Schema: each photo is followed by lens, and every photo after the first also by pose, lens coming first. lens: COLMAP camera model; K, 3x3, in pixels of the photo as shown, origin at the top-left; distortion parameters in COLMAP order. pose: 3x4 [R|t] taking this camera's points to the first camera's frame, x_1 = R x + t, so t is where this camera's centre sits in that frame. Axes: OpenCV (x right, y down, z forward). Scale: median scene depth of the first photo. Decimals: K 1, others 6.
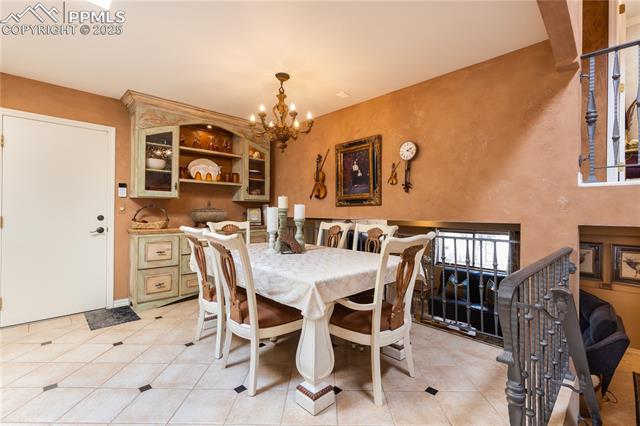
lens RADIAL K [[290.6, 0, 325.2], [0, 290.6, 212.1], [0, 0, 1]] dist [0.027492, 0.000289]
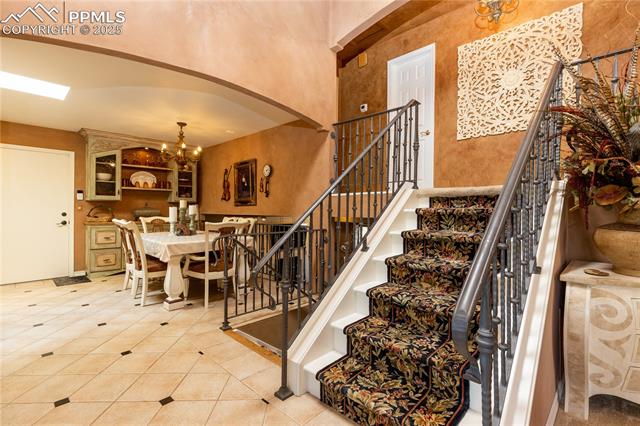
lens RADIAL K [[290.6, 0, 315.2], [0, 290.6, 212.3], [0, 0, 1]] dist [0.027492, 0.000289]
pose [[0.999632, -0.001549, 0.027066, 0.425001], [0.001410, 0.999986, 0.005136, 0.003904], [-0.027073, -0.005096, 0.999620, -0.479529]]
